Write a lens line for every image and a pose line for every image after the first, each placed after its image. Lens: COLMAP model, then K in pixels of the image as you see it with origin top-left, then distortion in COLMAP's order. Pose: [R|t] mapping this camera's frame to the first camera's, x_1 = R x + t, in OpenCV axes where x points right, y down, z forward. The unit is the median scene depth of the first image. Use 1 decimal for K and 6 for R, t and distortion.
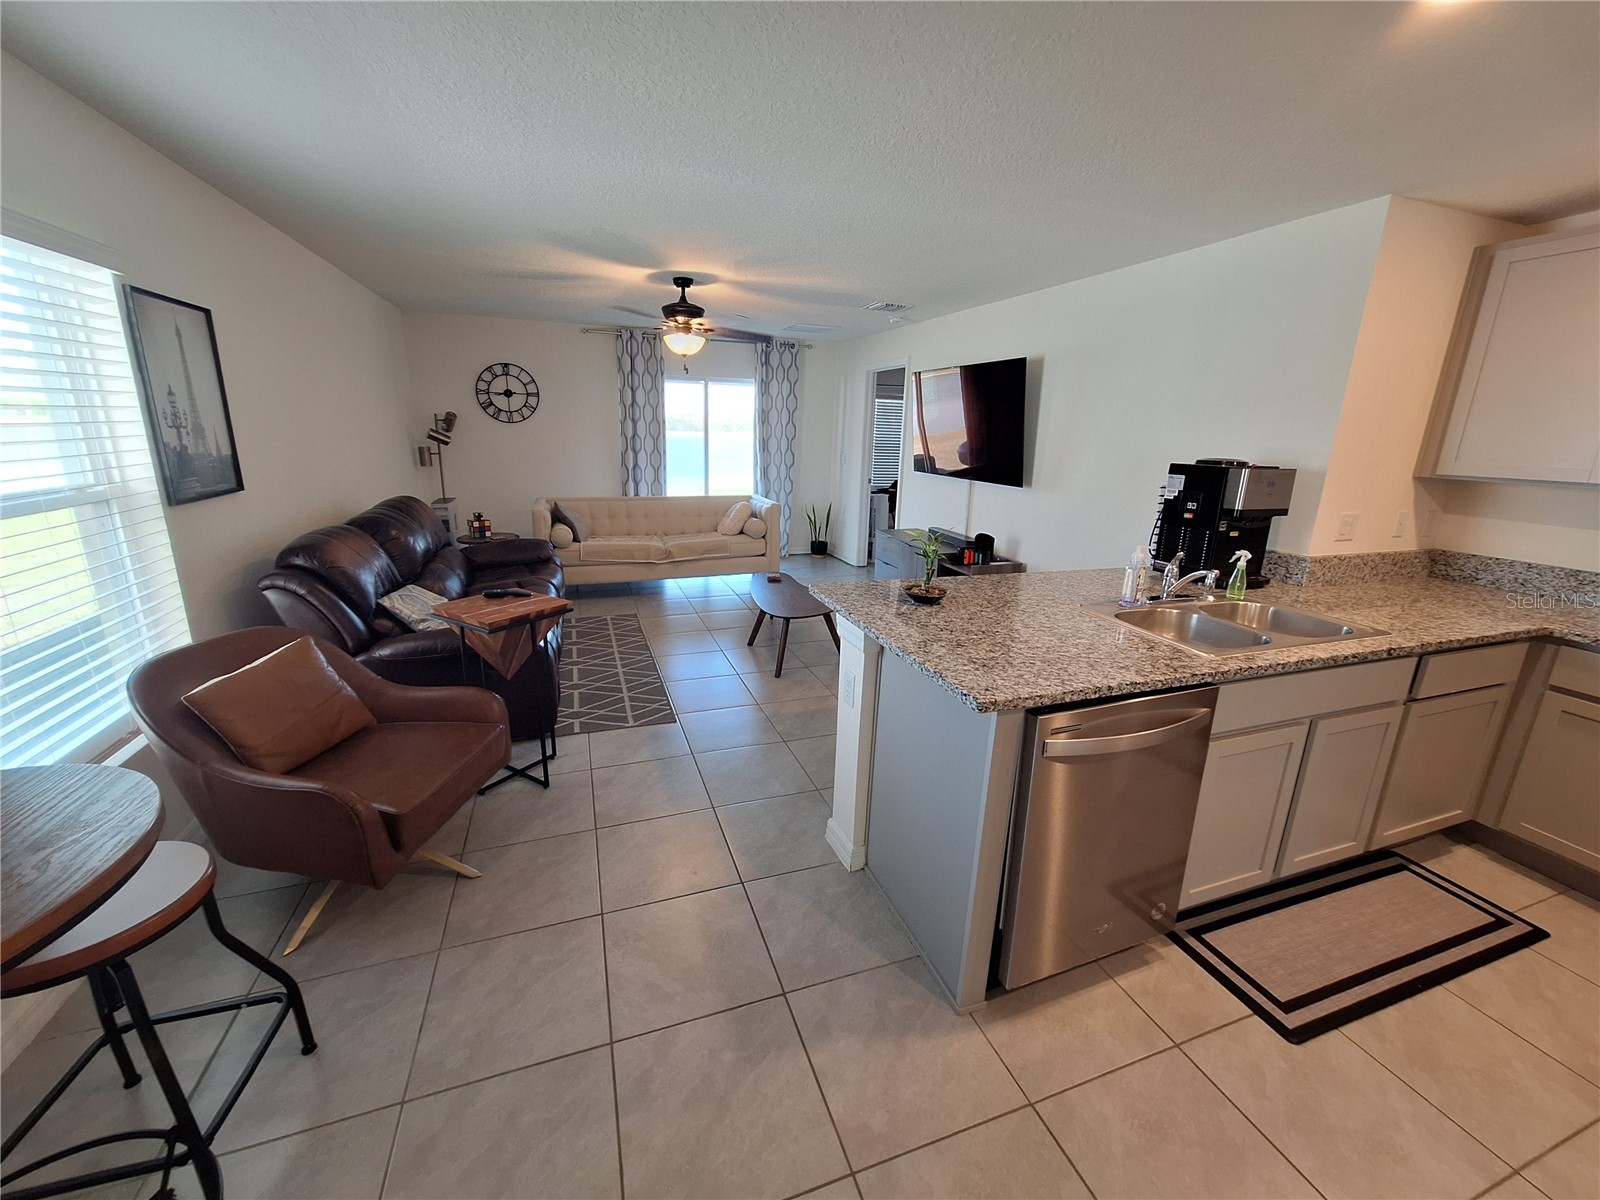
lens RADIAL K [[642.9, 0, 804.8], [0, 642.9, 593.9], [0, 0, 1]] dist [-0.000001, 0.000154]
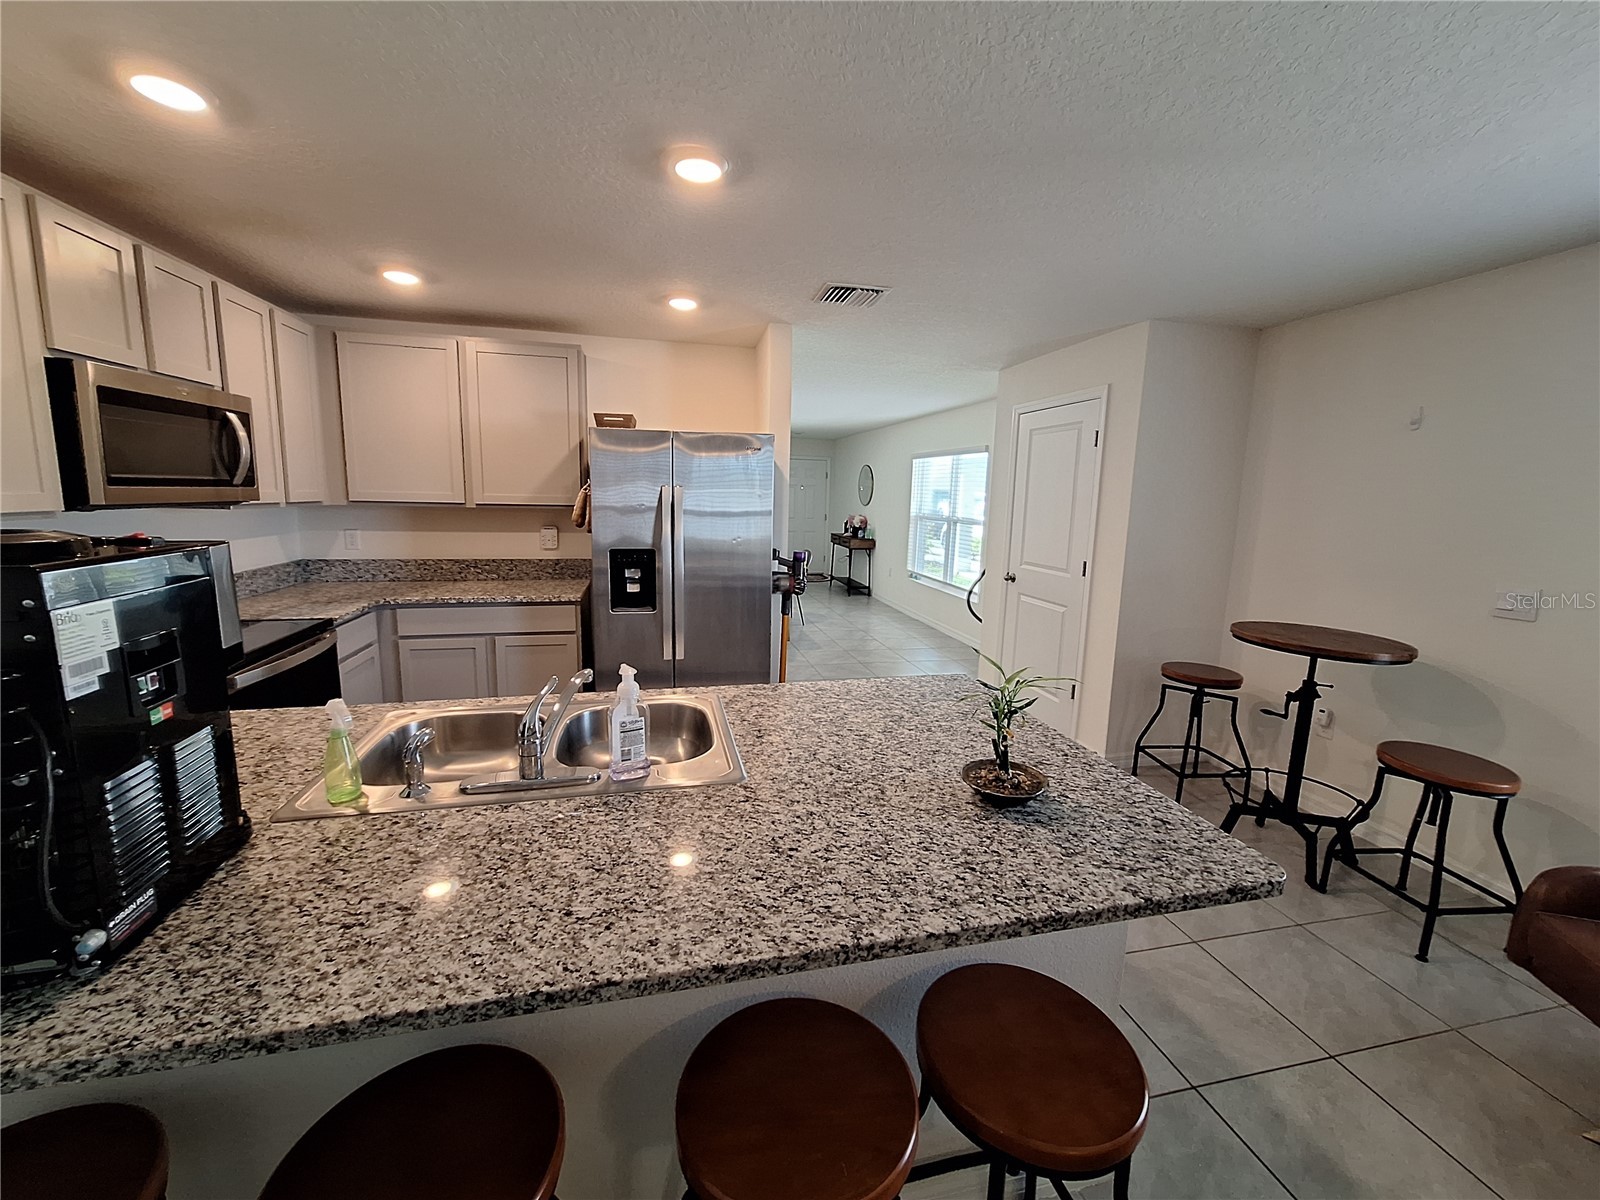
lens RADIAL K [[642.9, 0, 803.7], [0, 642.9, 590.4], [0, 0, 1]] dist [-0.000001, 0.000154]
pose [[-0.991118, -0.073494, 0.110833, 0.376242], [-0.023177, 0.916124, 0.400225, -0.451095], [-0.130951, 0.394102, -0.909690, 1.784200]]
